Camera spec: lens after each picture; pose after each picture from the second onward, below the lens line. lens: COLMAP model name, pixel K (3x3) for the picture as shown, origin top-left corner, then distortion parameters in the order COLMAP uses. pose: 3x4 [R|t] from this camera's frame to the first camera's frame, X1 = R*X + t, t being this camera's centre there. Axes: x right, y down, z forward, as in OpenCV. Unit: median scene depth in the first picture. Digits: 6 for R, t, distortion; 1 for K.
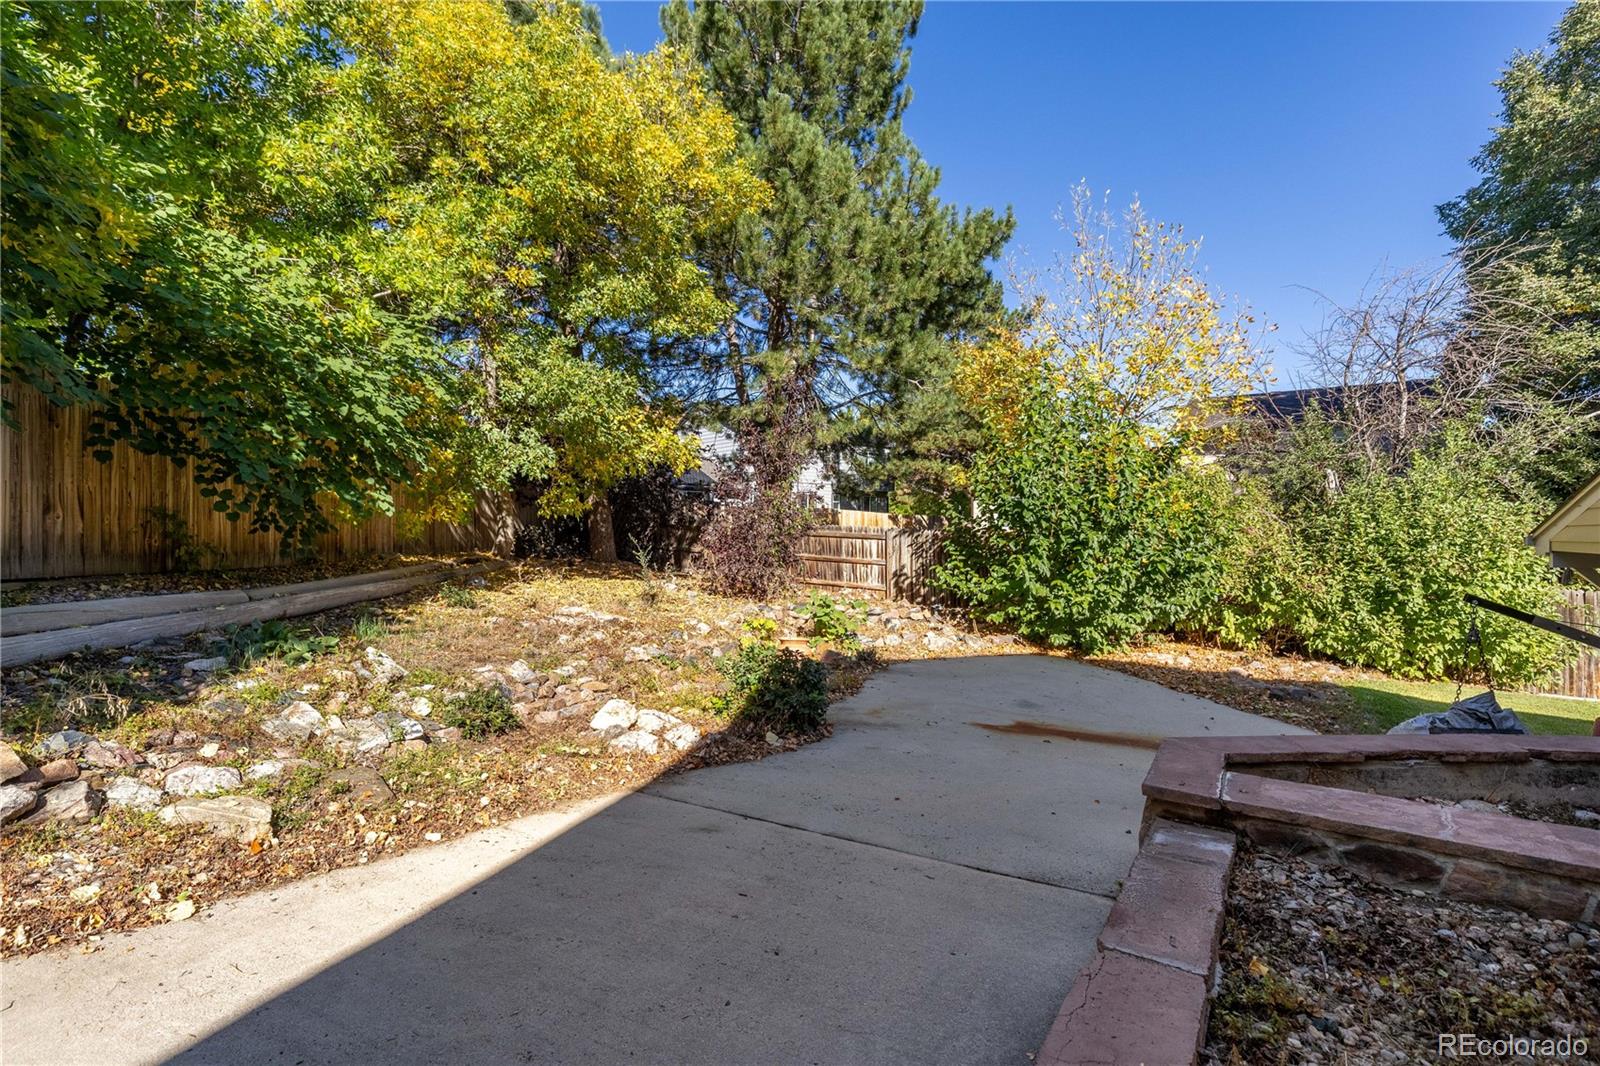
lens RADIAL K [[765.1, 0, 797.3], [0, 765.1, 532.7], [0, 0, 1]] dist [0.000378, 0.000412]
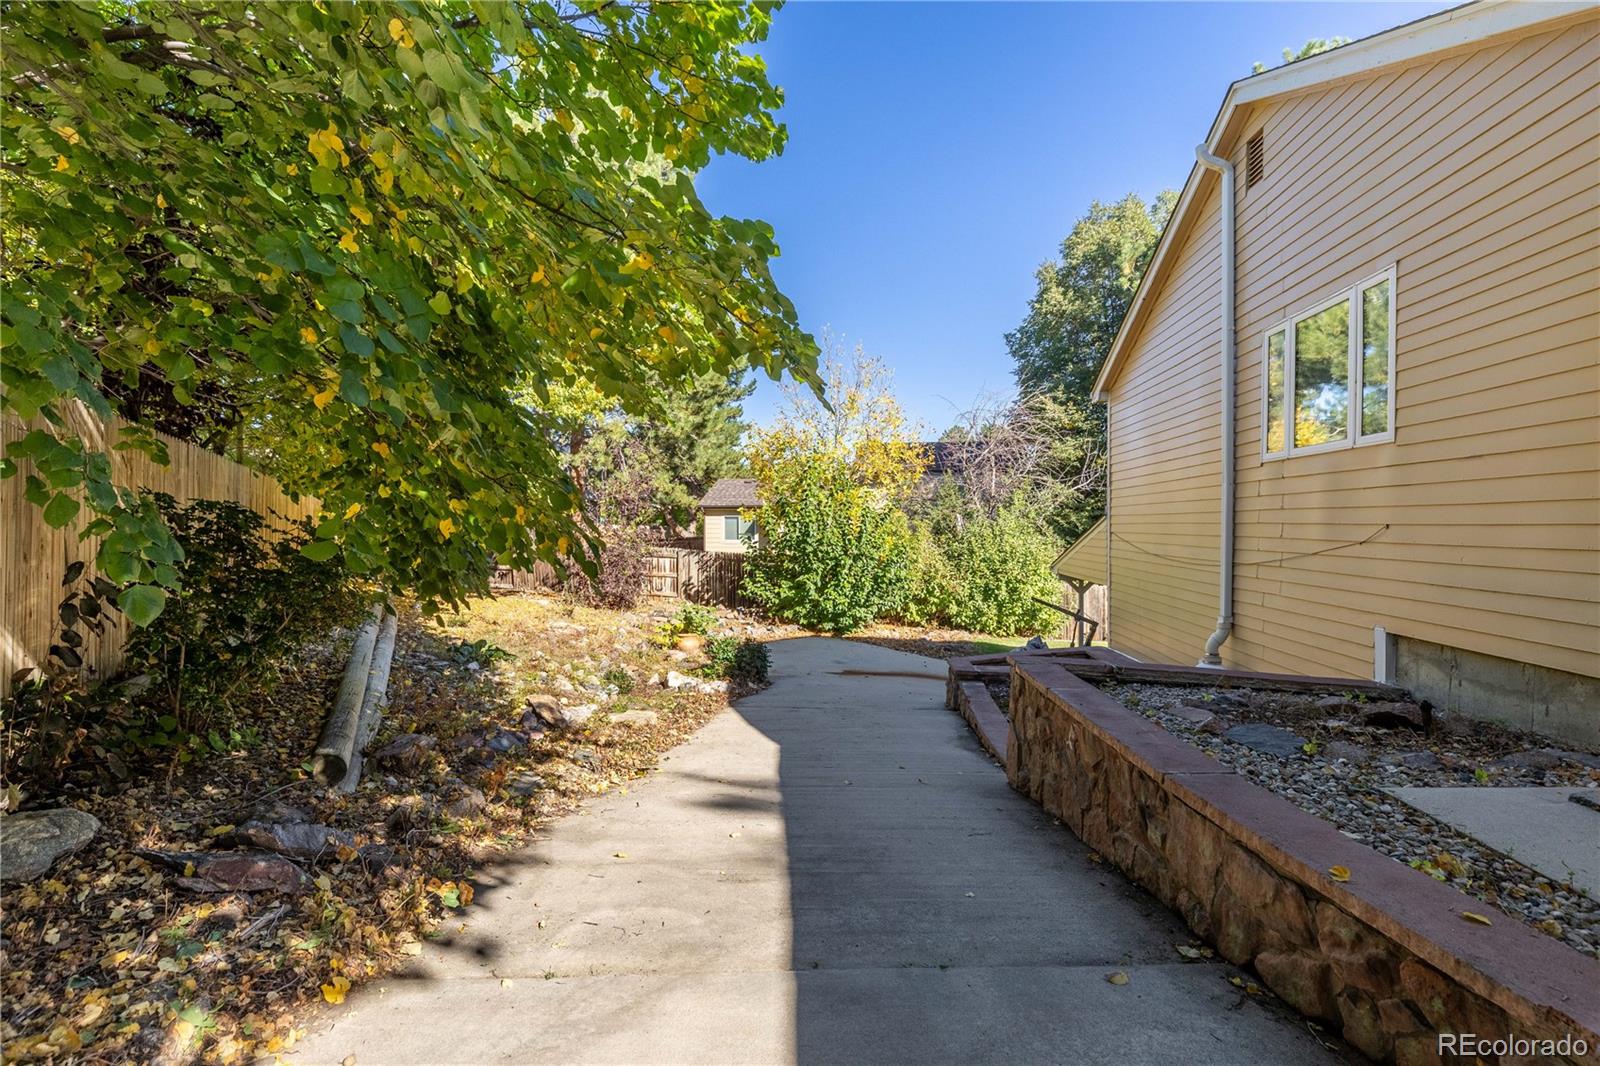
lens RADIAL K [[765.1, 0, 801.4], [0, 765.1, 530.2], [0, 0, 1]] dist [0.000378, 0.000412]
pose [[0.899863, -0.002154, 0.436167, -0.394553], [0.000132, 0.999989, 0.004667, -0.066593], [-0.436172, -0.004143, 0.899854, -0.405547]]
